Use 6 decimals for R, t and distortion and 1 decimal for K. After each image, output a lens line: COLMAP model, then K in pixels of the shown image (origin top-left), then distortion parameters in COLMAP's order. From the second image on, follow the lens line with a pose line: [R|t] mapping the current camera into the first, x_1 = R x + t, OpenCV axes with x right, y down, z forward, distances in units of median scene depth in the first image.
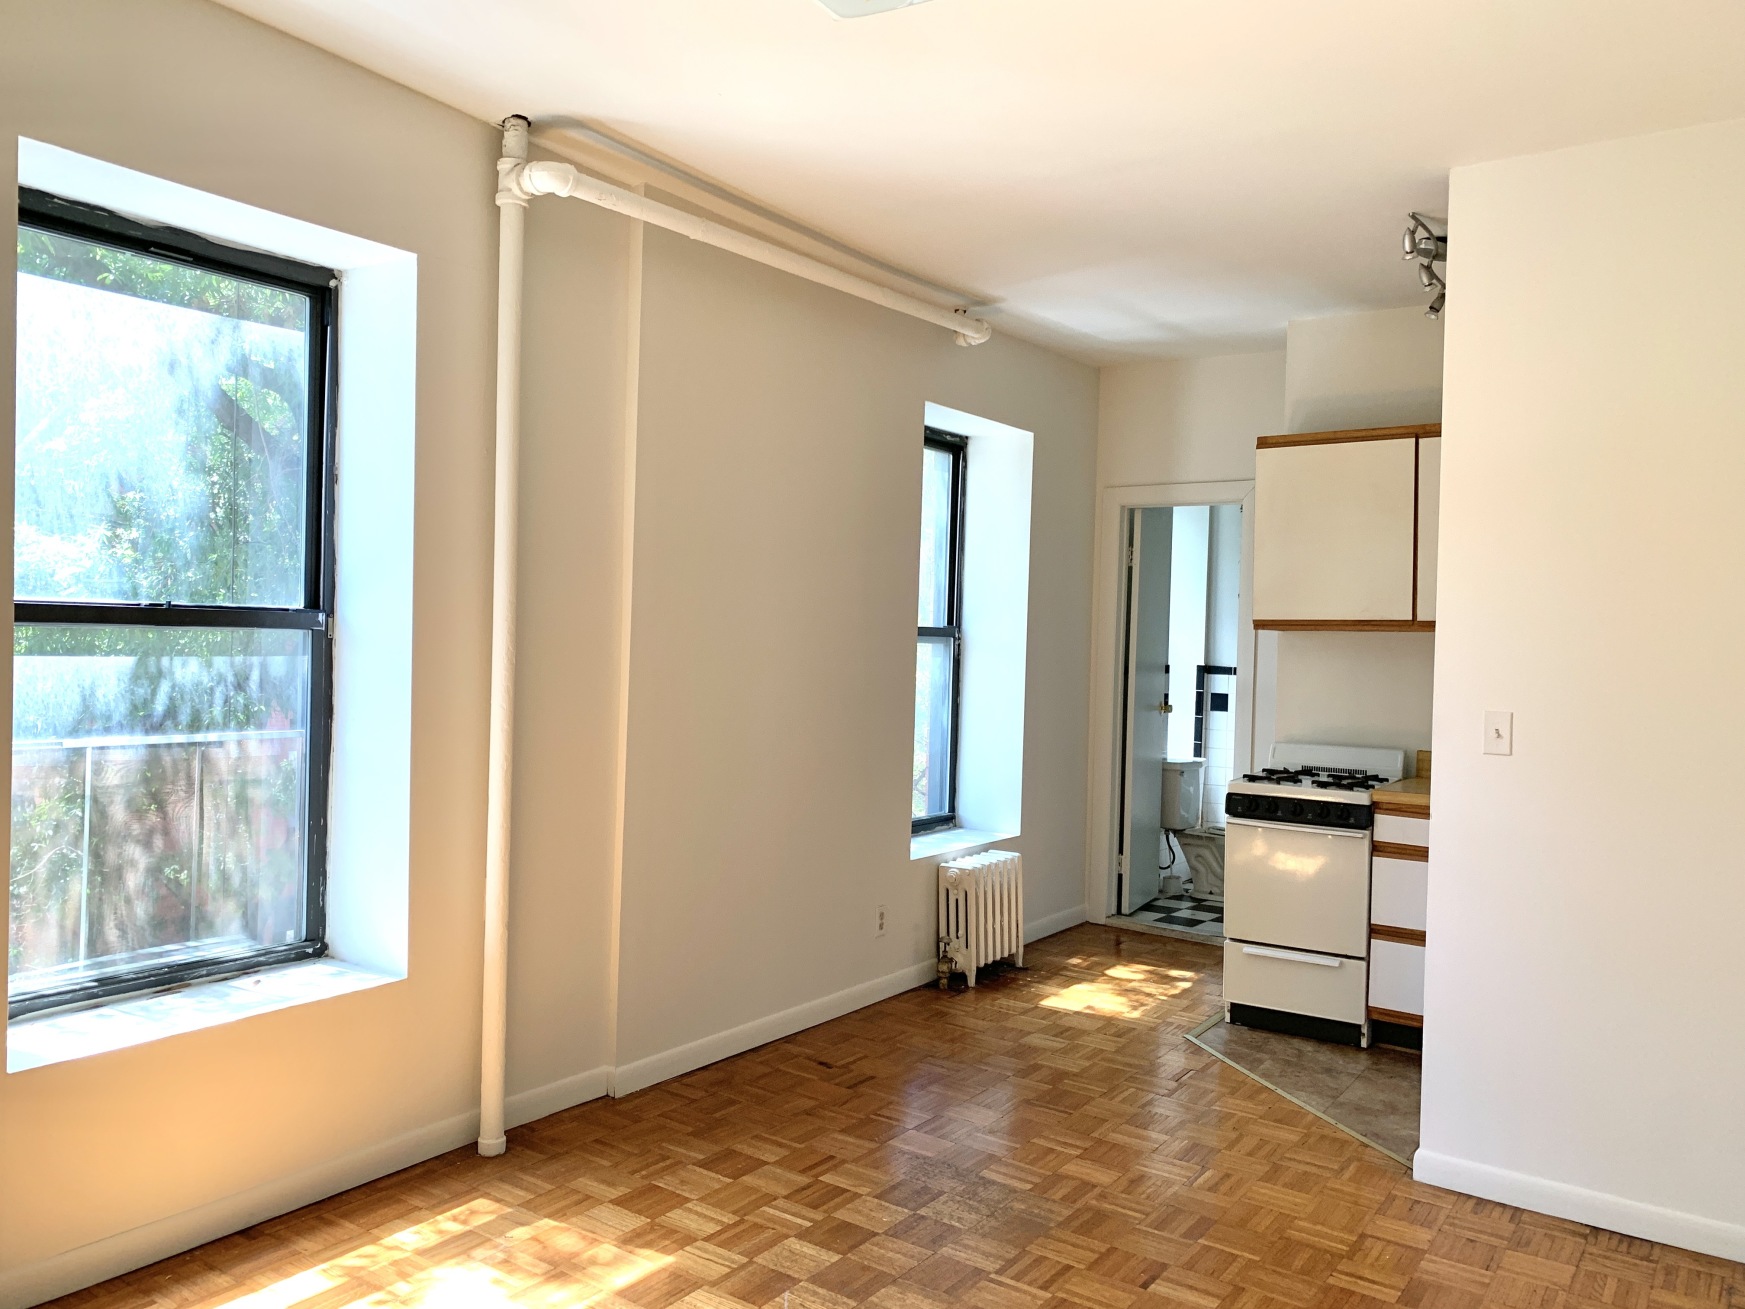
lens RADIAL K [[1328.6, 0, 879.4], [0, 1328.6, 663.7], [0, 0, 1]] dist [0.039513, -0.053978]
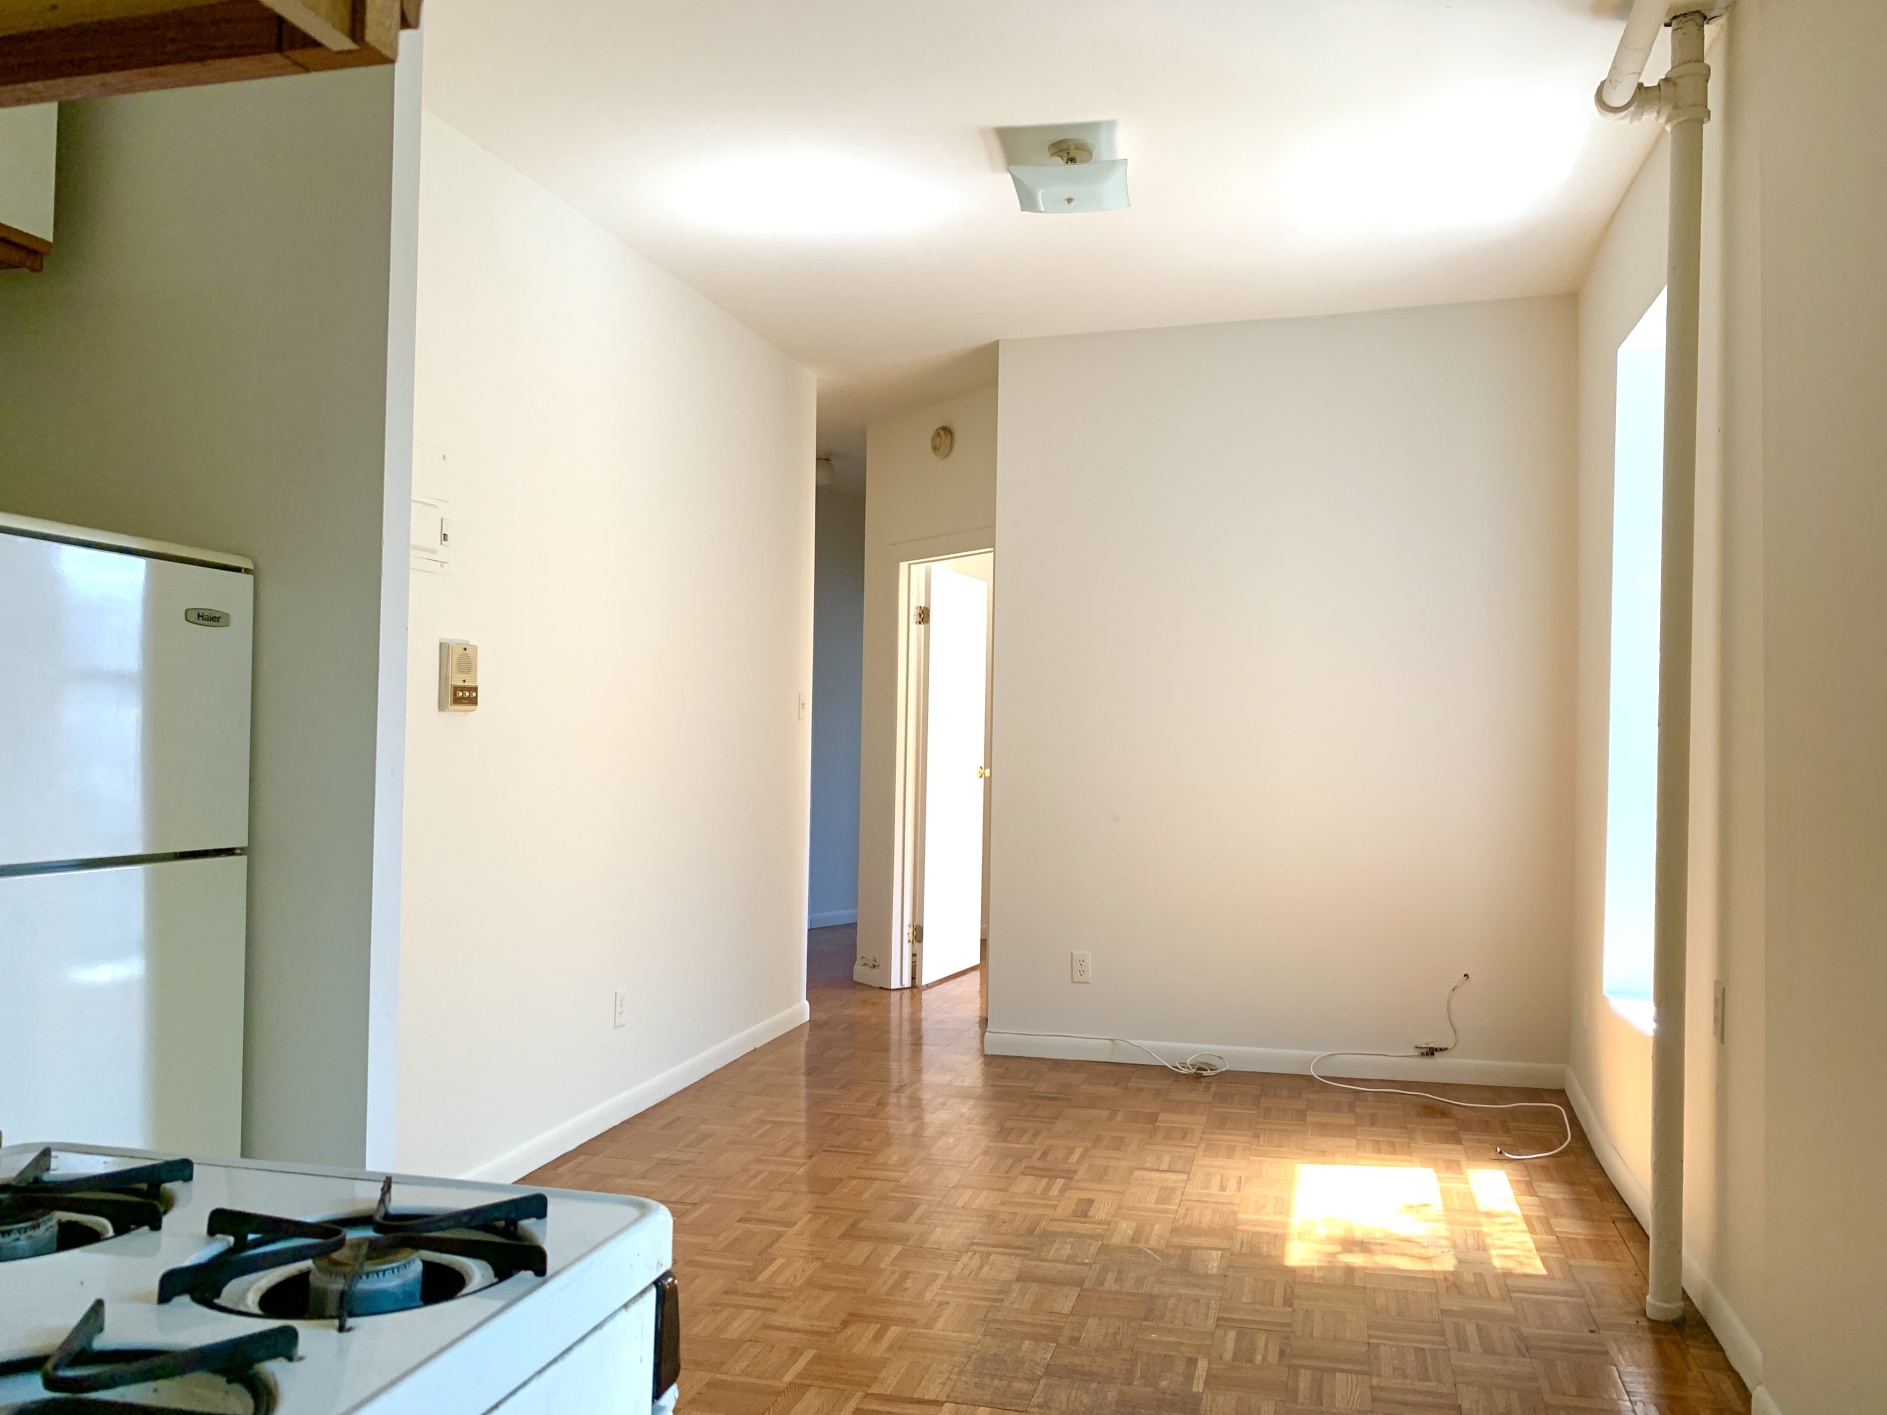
lens RADIAL K [[1436.7, 0, 946.9], [0, 1436.7, 705.8], [0, 0, 1]] dist [0.039513, -0.053978]
pose [[-0.943144, -0.051373, -0.328390, 0.357573], [-0.051102, 0.998649, -0.009463, 0.029773], [0.328432, 0.007856, -0.944495, 1.456646]]
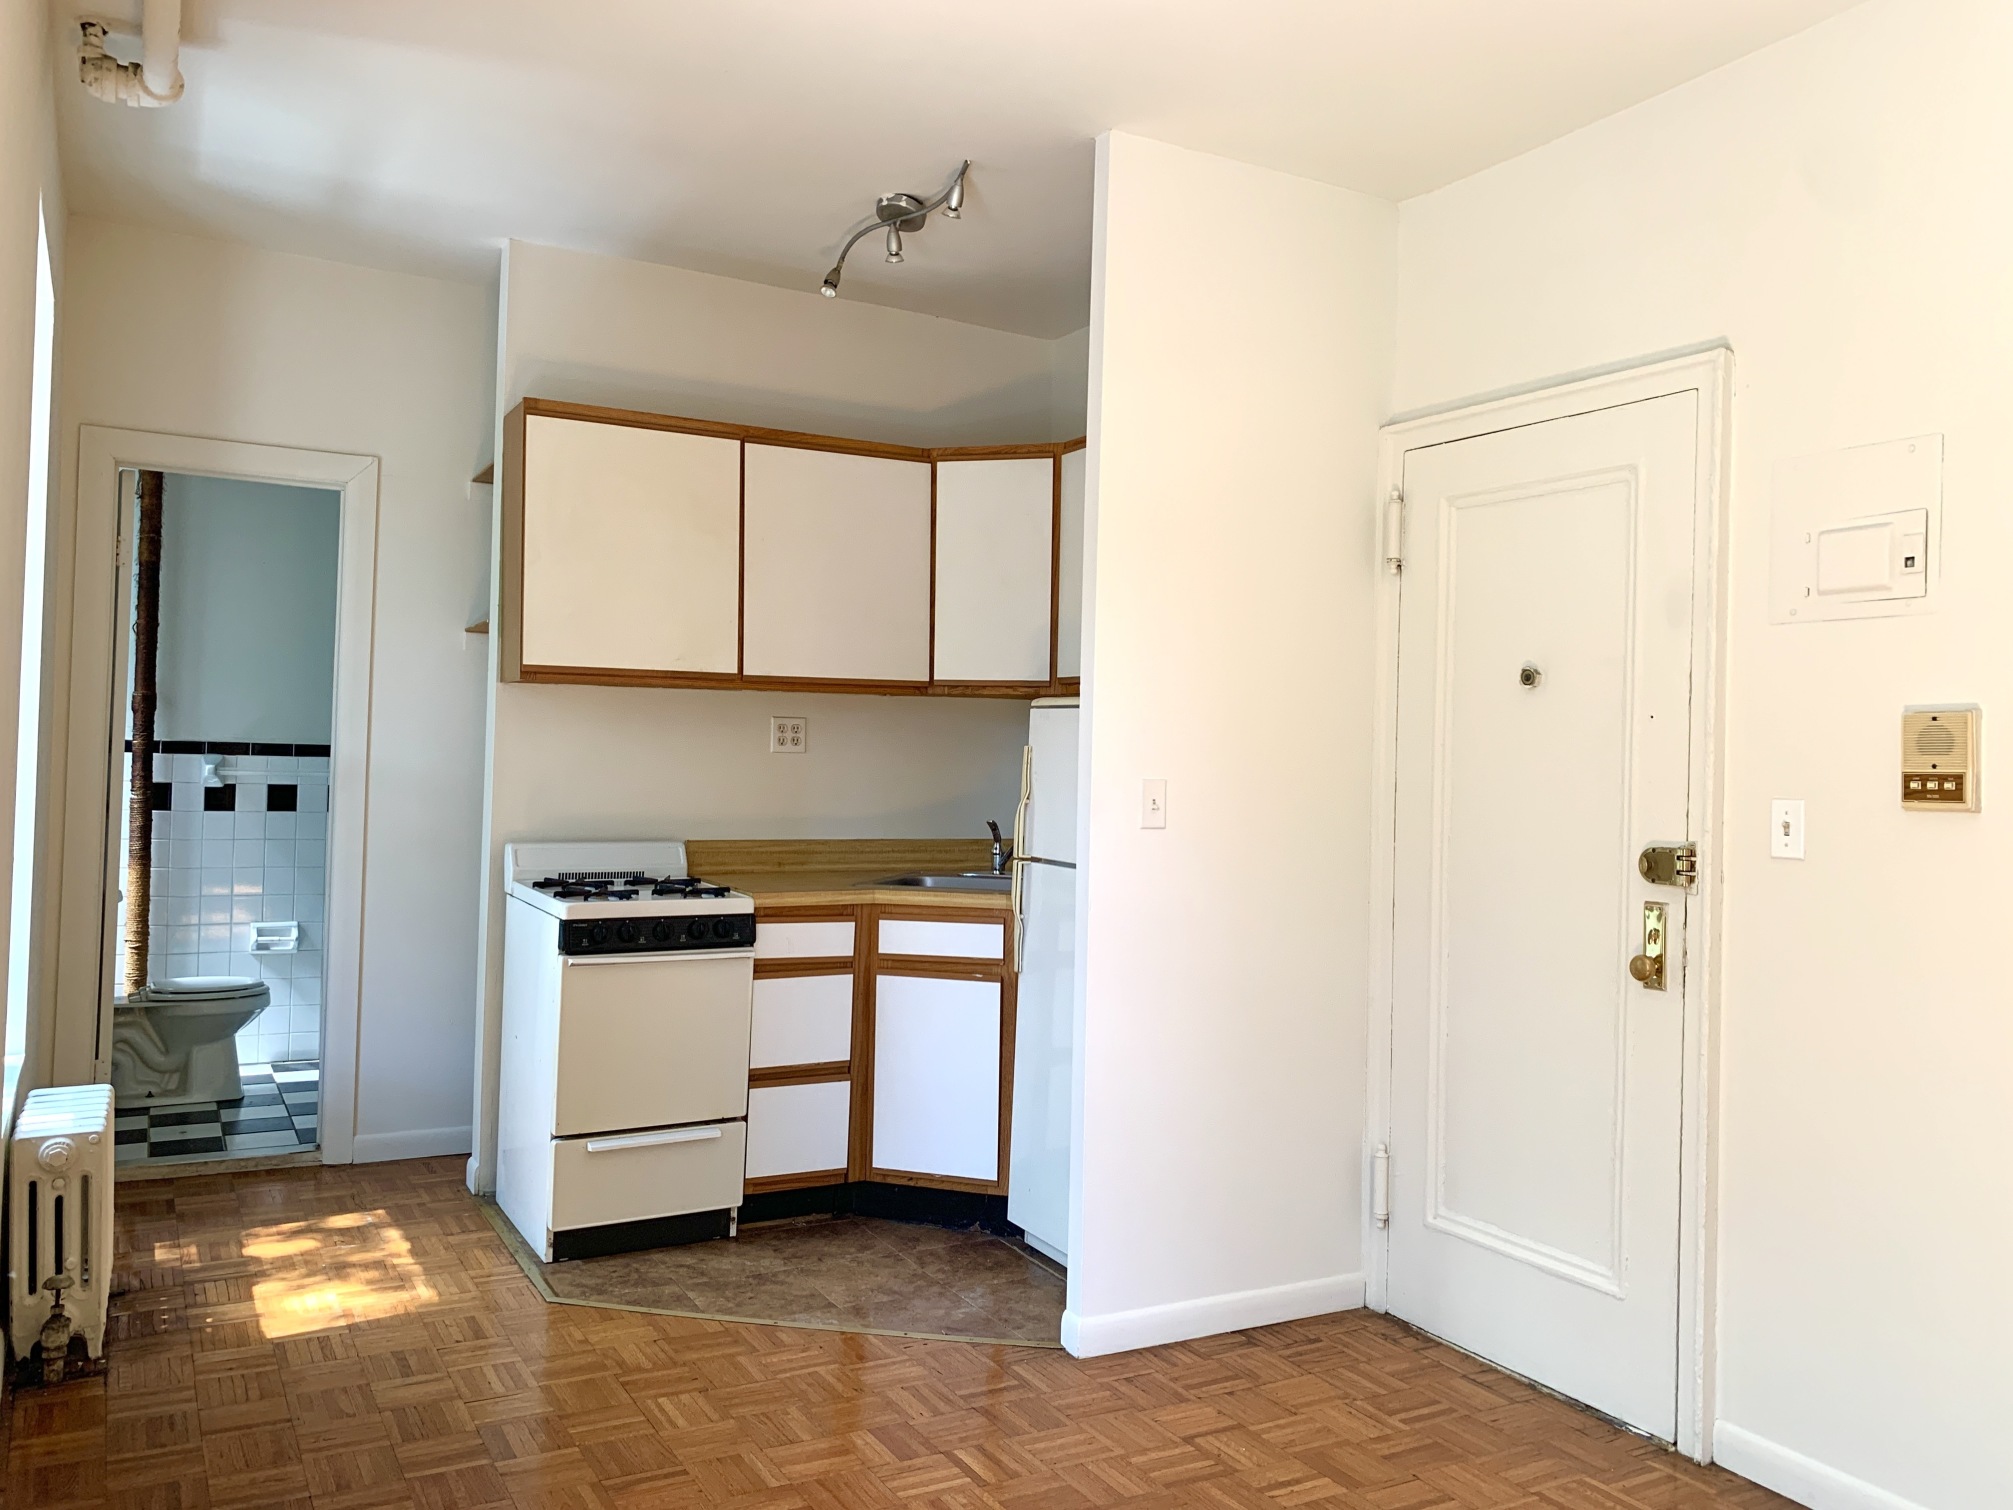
lens RADIAL K [[1532.7, 0, 1011.0], [0, 1532.7, 744.0], [0, 0, 1]] dist [0.039513, -0.053978]
pose [[0.436297, -0.001923, 0.899800, -0.415479], [0.002430, 0.999997, 0.000959, 0.010149], [-0.899799, 0.001768, 0.436301, 0.566796]]
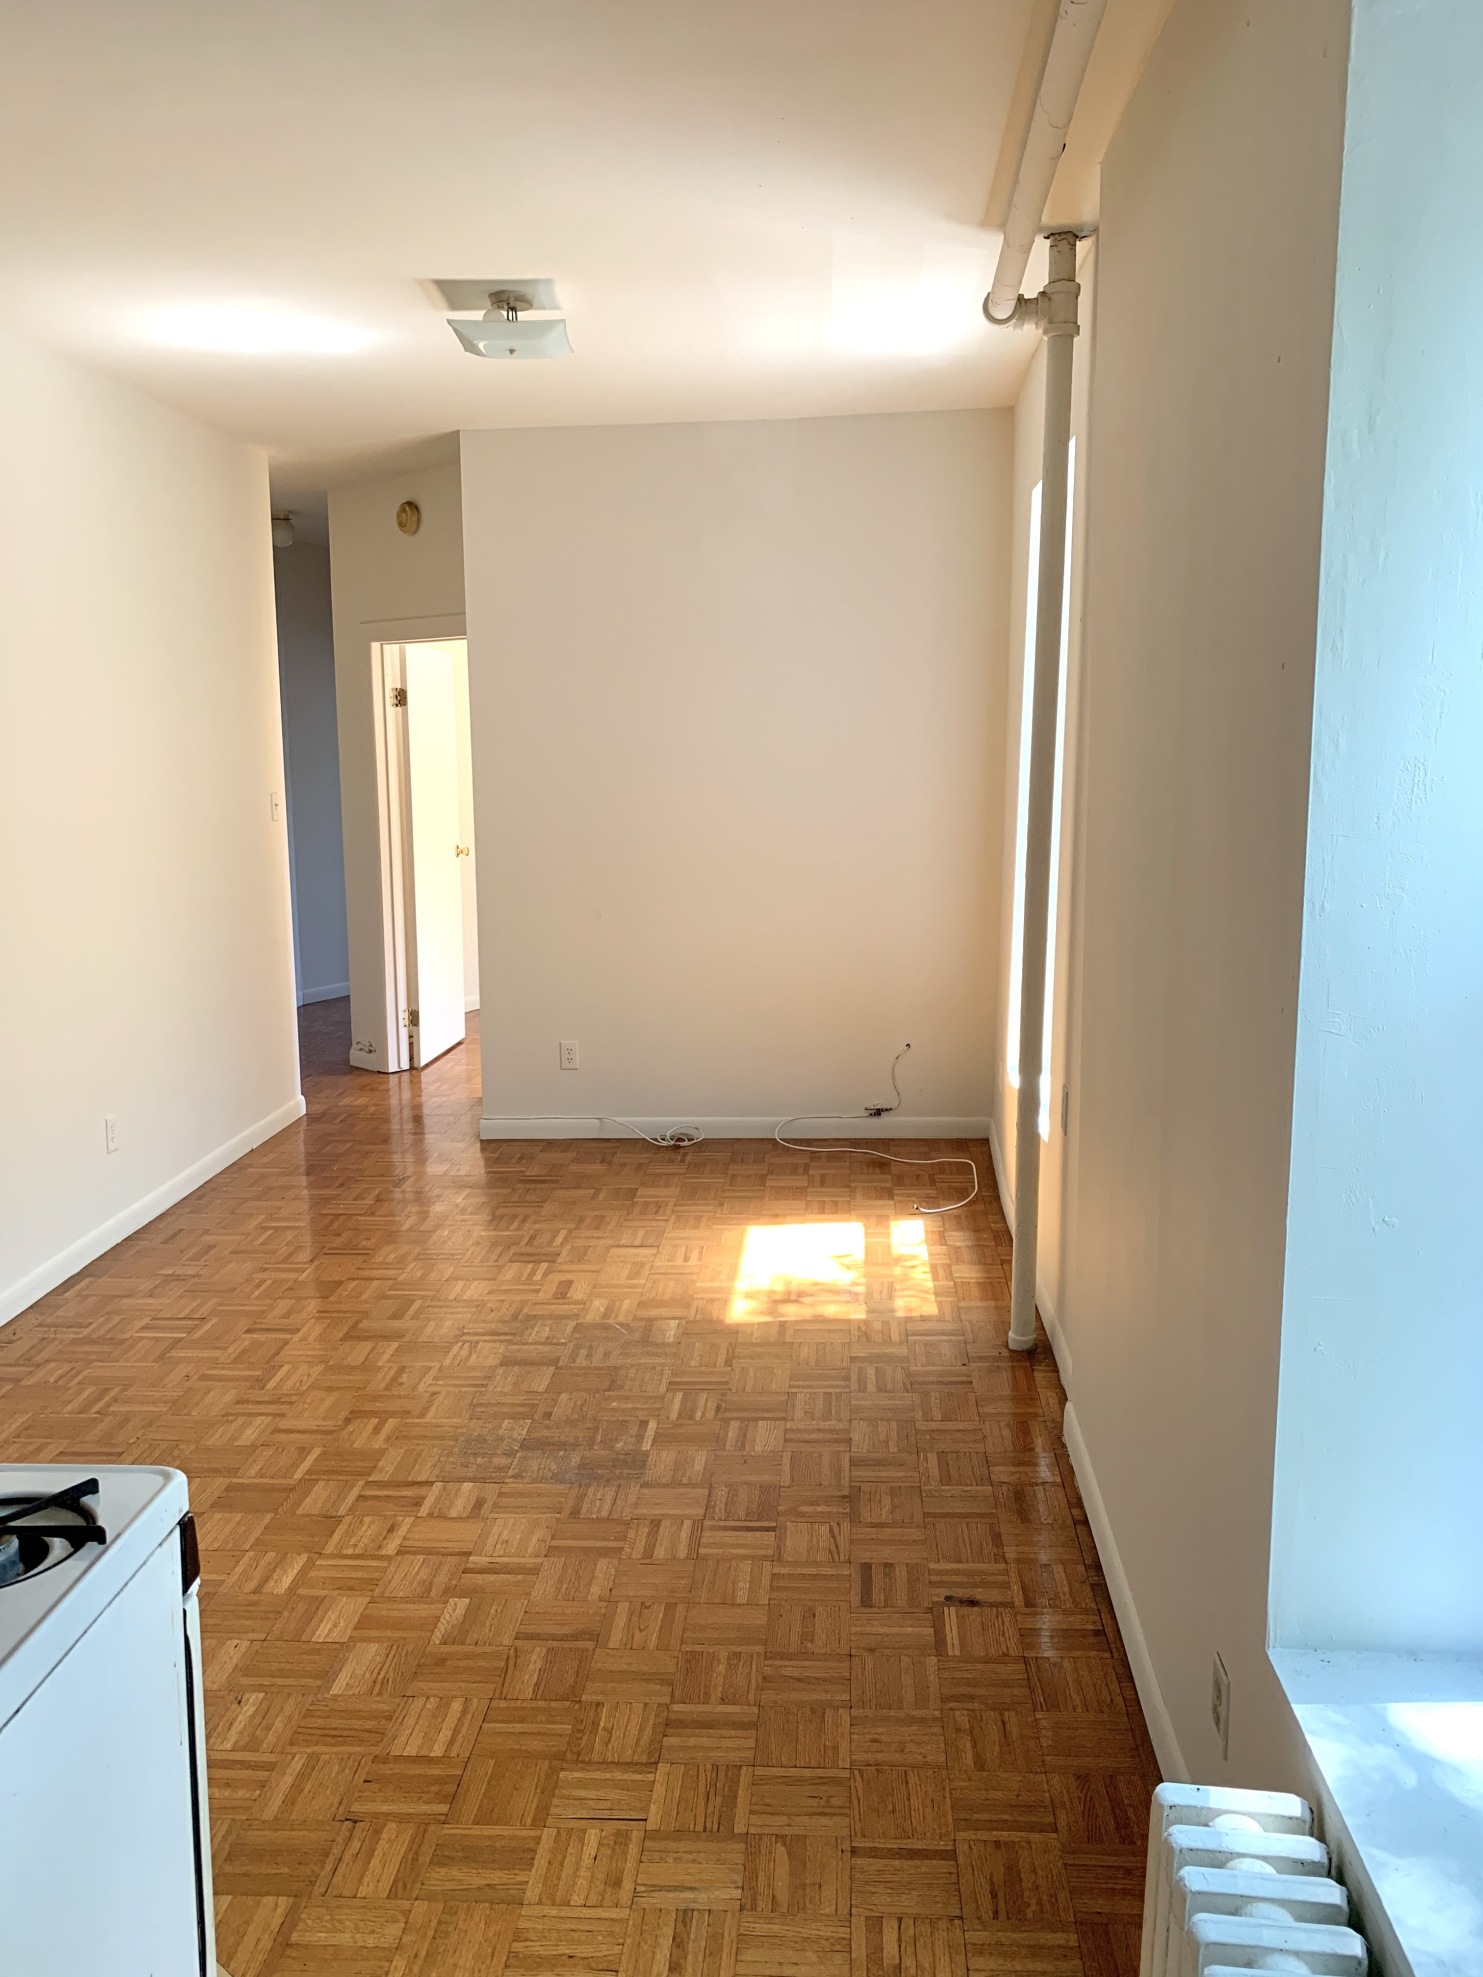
lens RADIAL K [[1505.3, 0, 742.2], [0, 1505.3, 967.5], [0, 0, 1]] dist [0.039513, -0.053978]
pose [[-0.864684, 0.051304, -0.499690, 0.378773], [-0.032159, 0.987076, 0.156994, -0.070583], [0.501286, 0.151820, -0.851858, 1.579672]]
